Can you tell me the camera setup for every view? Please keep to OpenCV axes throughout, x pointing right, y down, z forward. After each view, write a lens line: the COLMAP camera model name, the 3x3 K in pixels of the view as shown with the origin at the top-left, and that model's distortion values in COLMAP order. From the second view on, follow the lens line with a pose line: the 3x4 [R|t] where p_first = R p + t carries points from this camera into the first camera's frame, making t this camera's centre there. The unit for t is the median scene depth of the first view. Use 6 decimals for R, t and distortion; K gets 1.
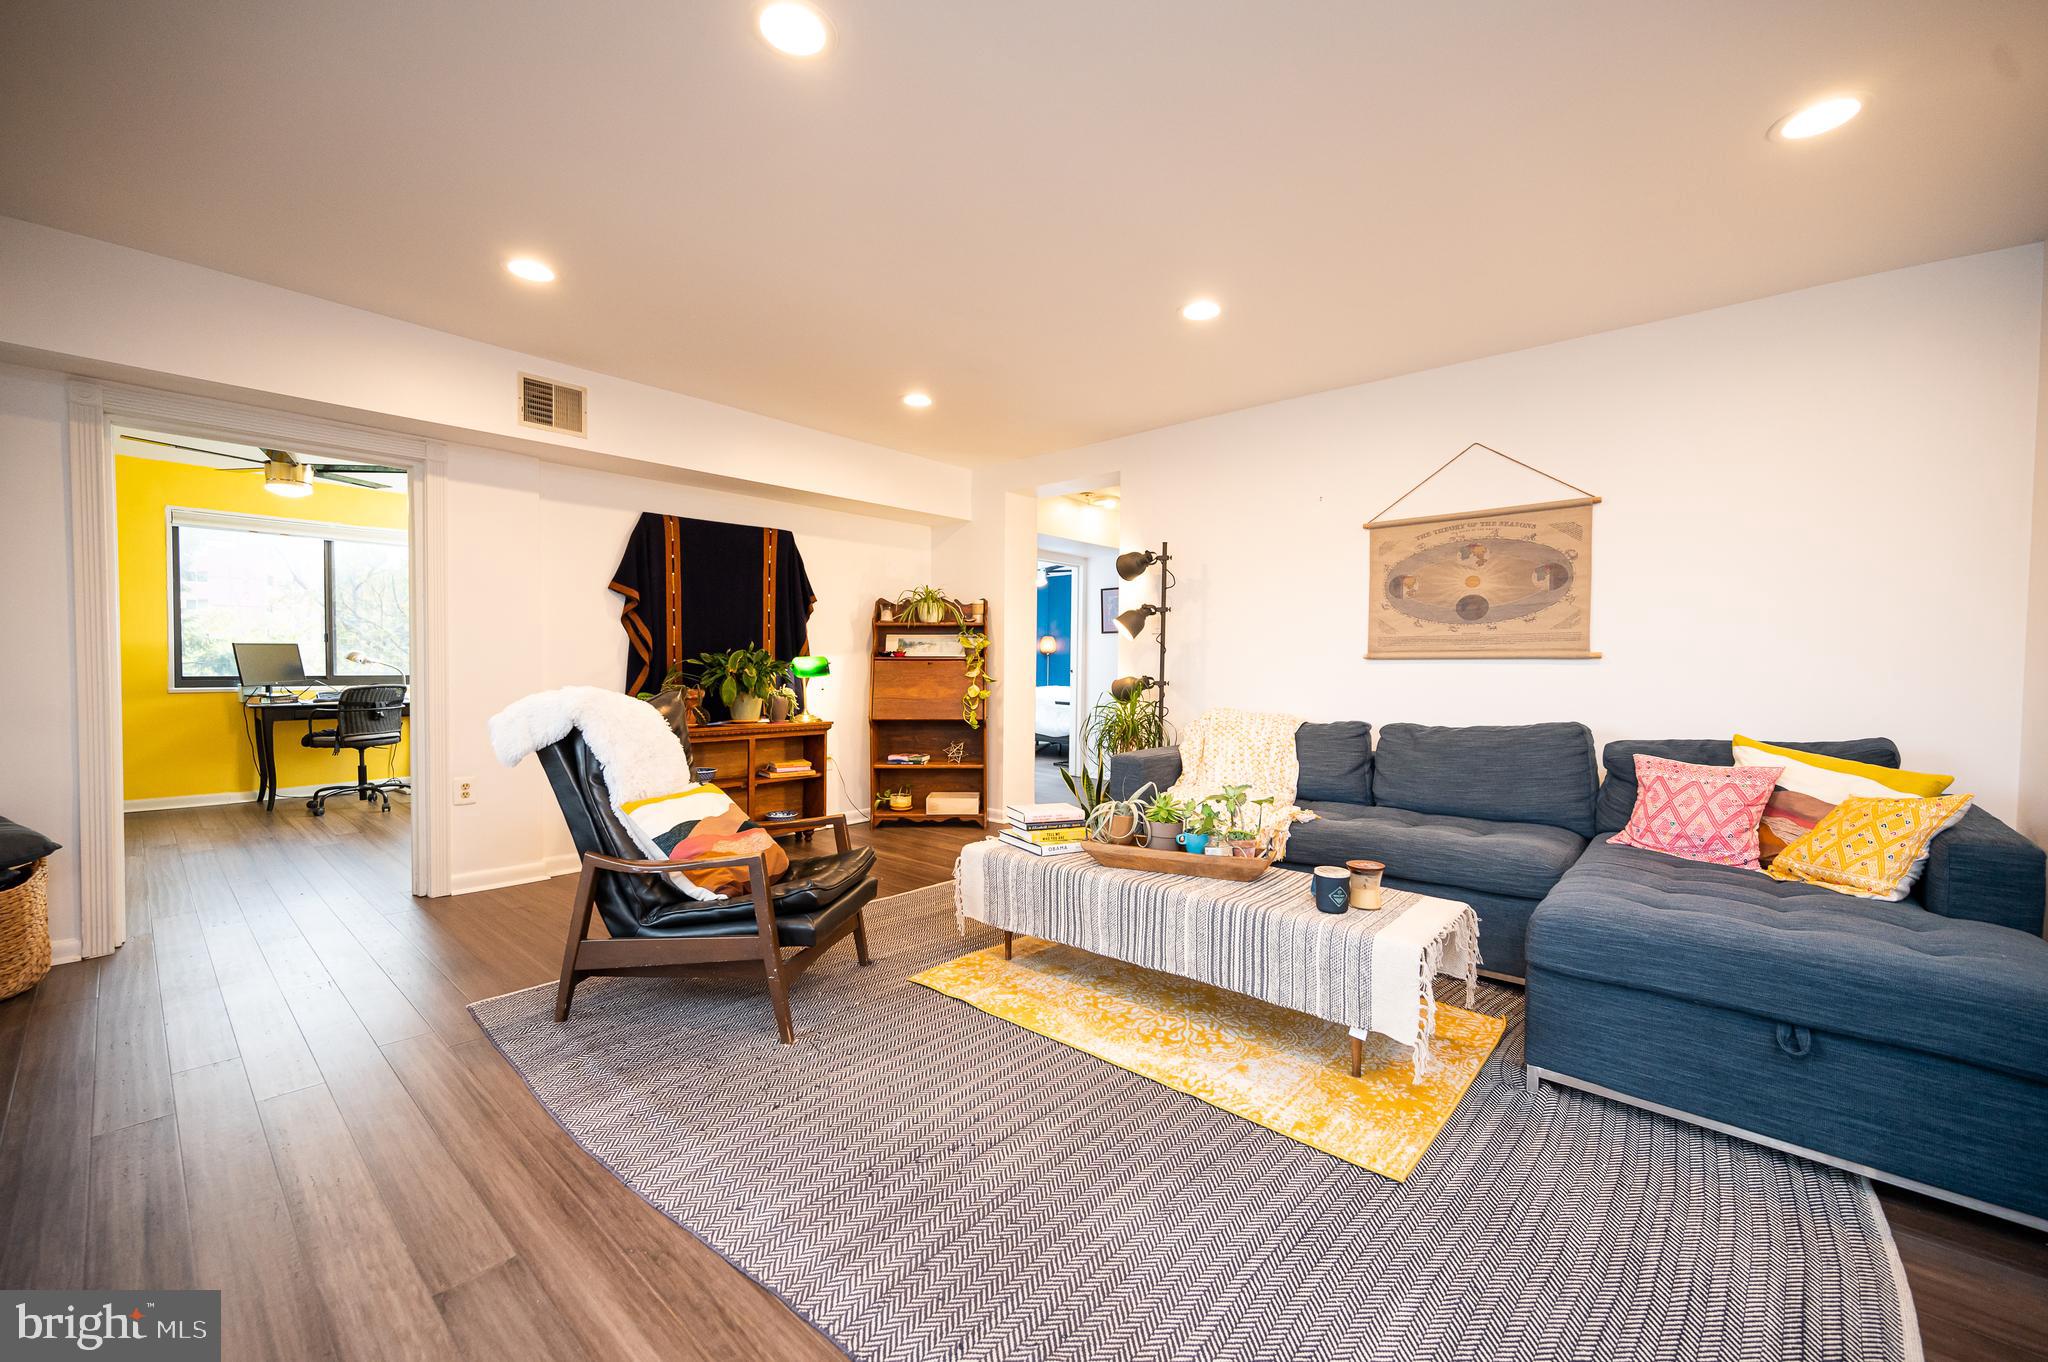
lens RADIAL K [[804.1, 0, 1033.8], [0, 804.1, 683.0], [0, 0, 1]] dist [-0.001238, 0.000447]
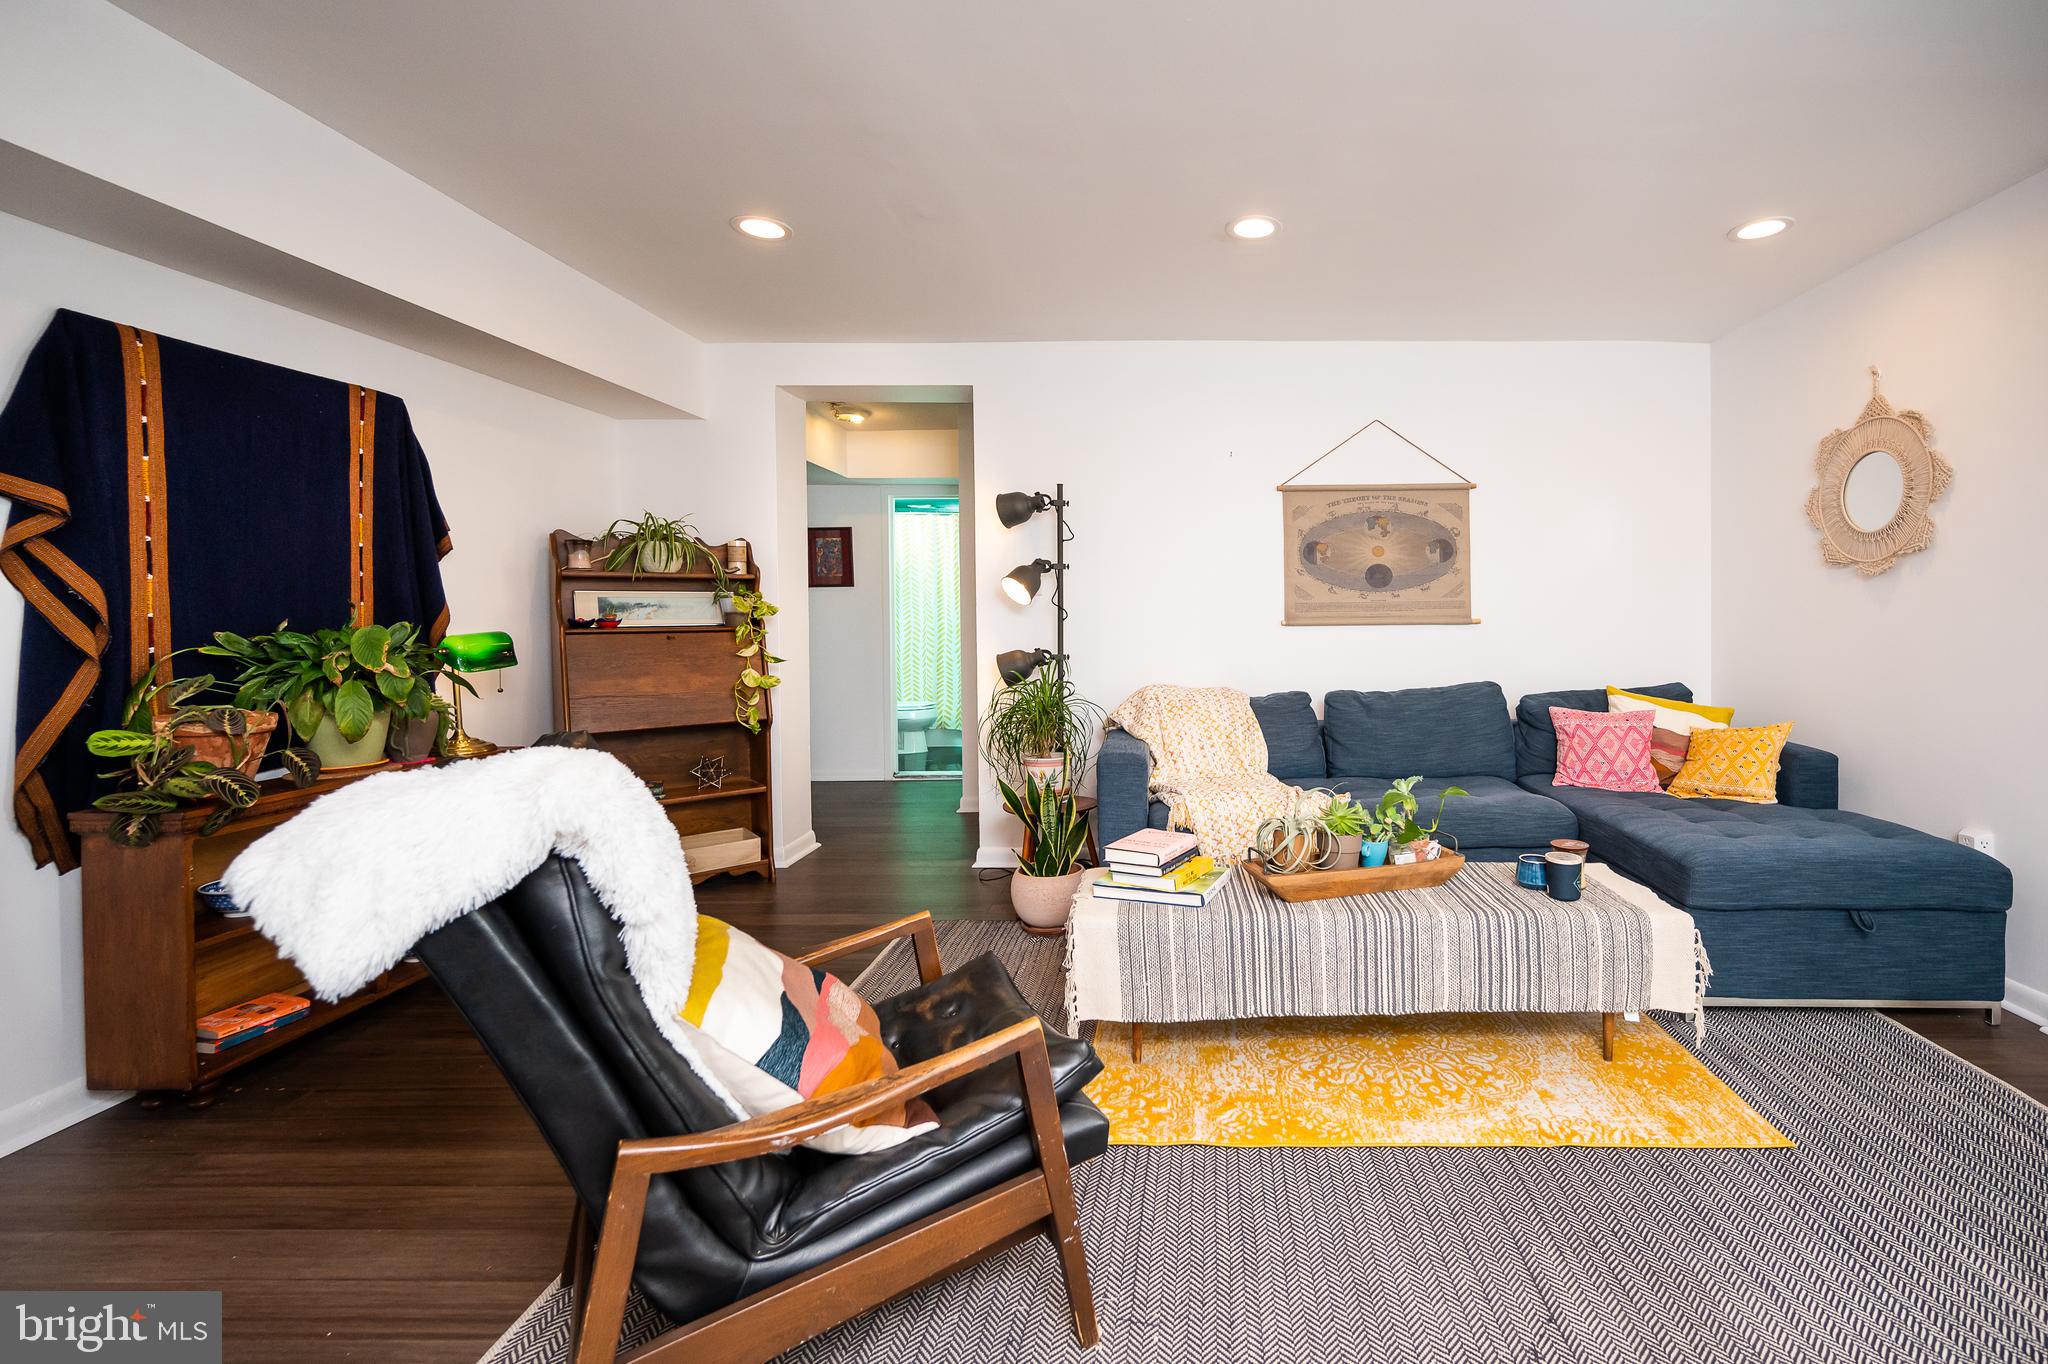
lens RADIAL K [[886.6, 0, 1199.2], [0, 886.6, 621.6], [0, 0, 1]] dist [-0.000041, -0.000235]
pose [[0.752322, -0.013153, 0.658664, -0.413942], [0.023585, 0.999697, -0.006976, -0.033350], [-0.658373, 0.020783, 0.752404, 0.298855]]
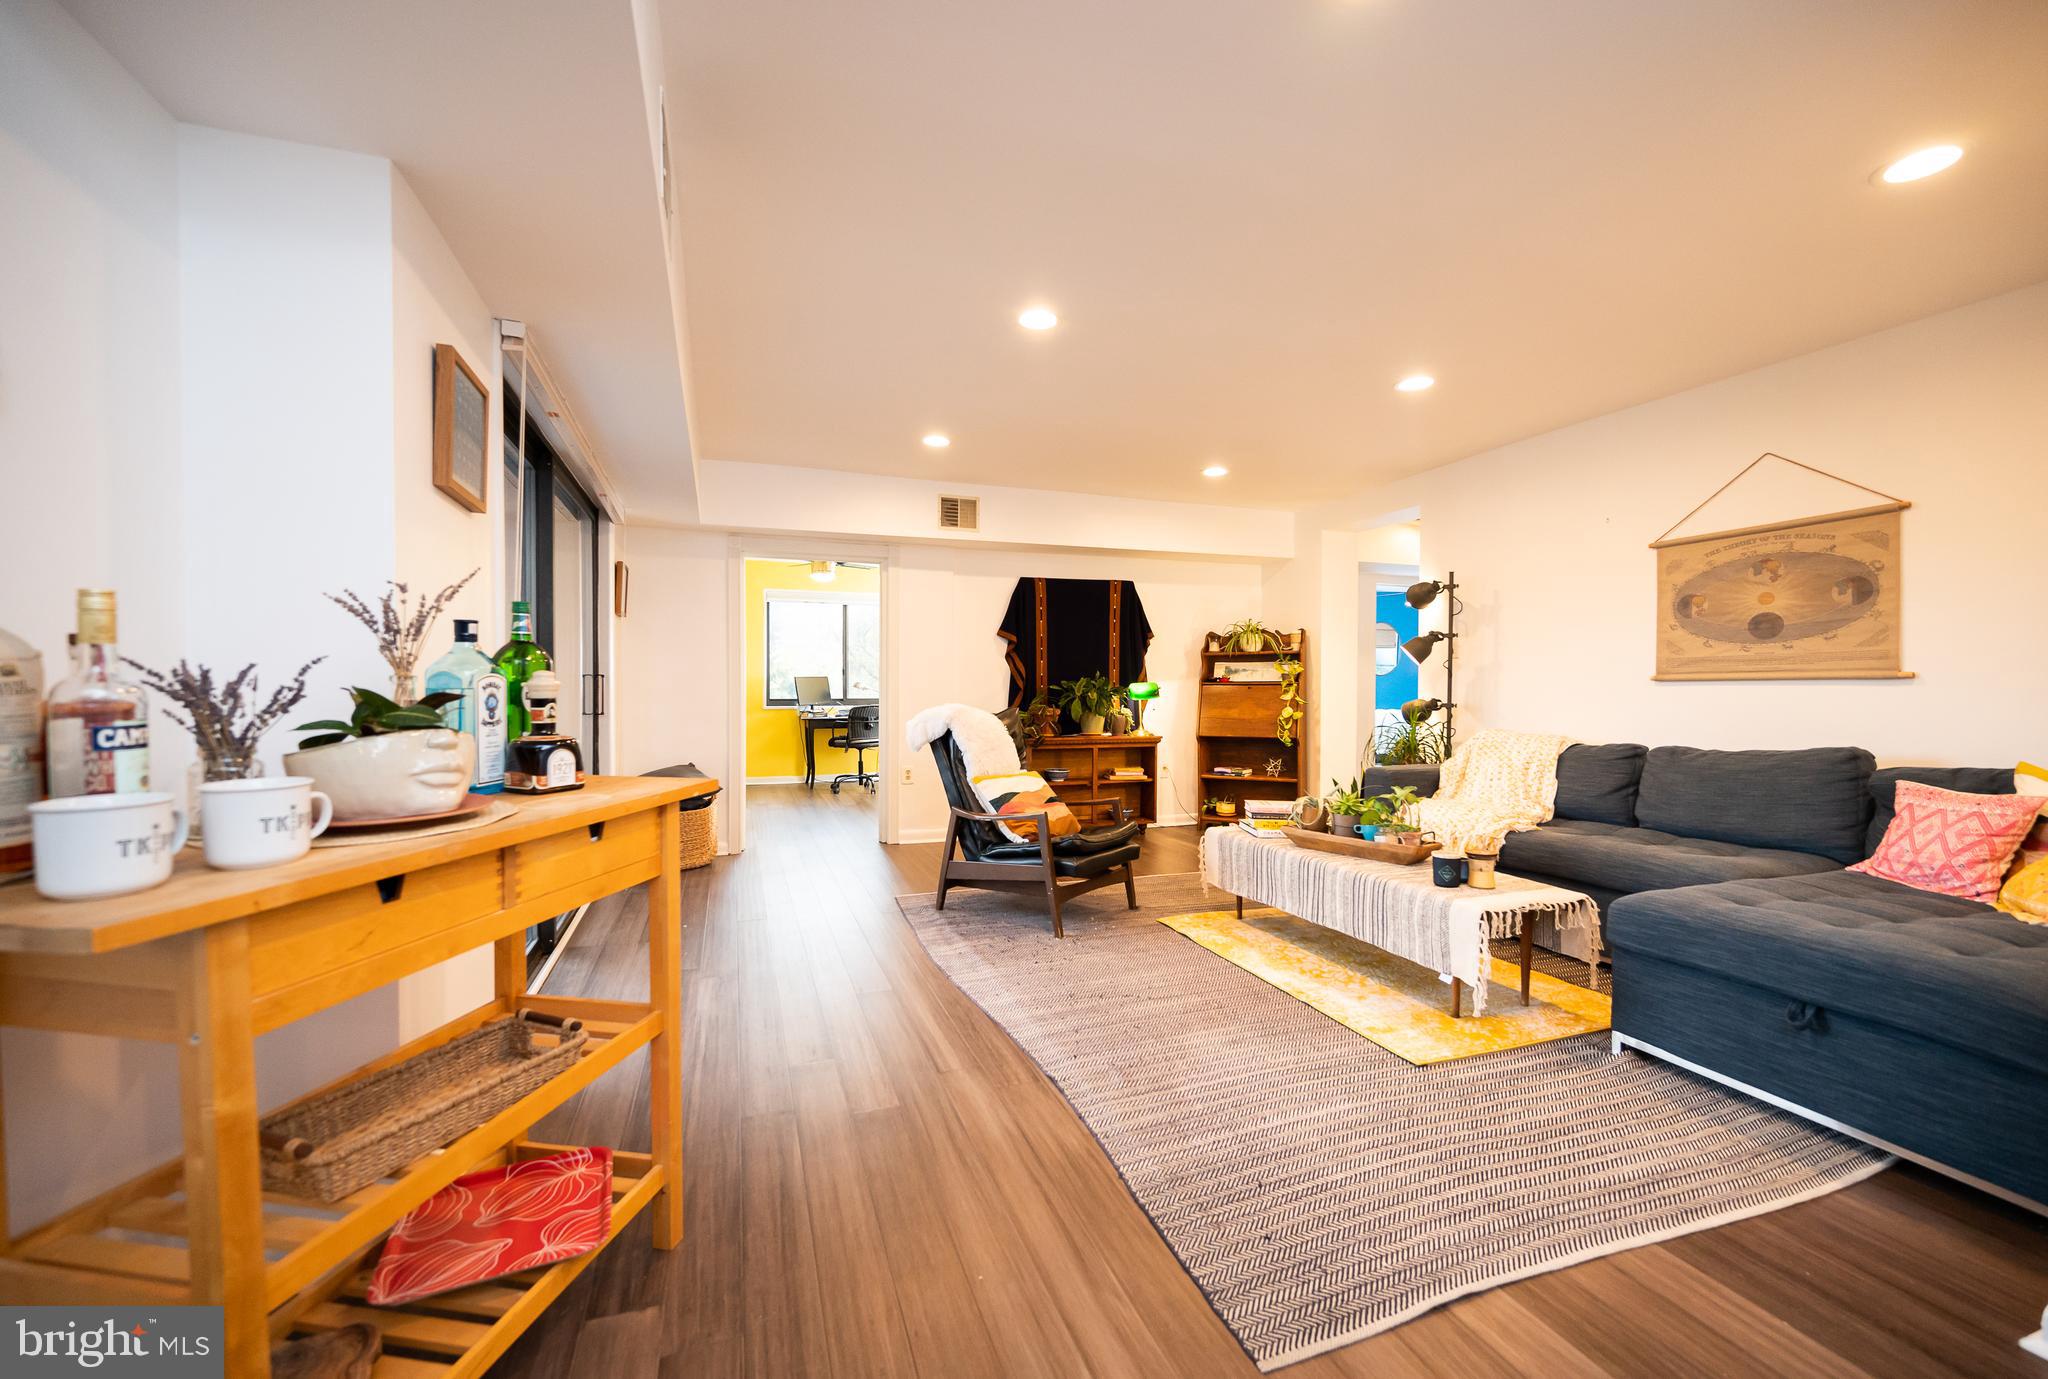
lens RADIAL K [[844.6, 0, 1064.6], [0, 844.6, 683.7], [0, 0, 1]] dist [-0.003963, -0.000418]
pose [[0.888500, -0.007549, -0.458814, 0.279380], [-0.005909, 0.999594, -0.027891, 0.007158], [0.458838, 0.027492, 0.888094, -0.270988]]
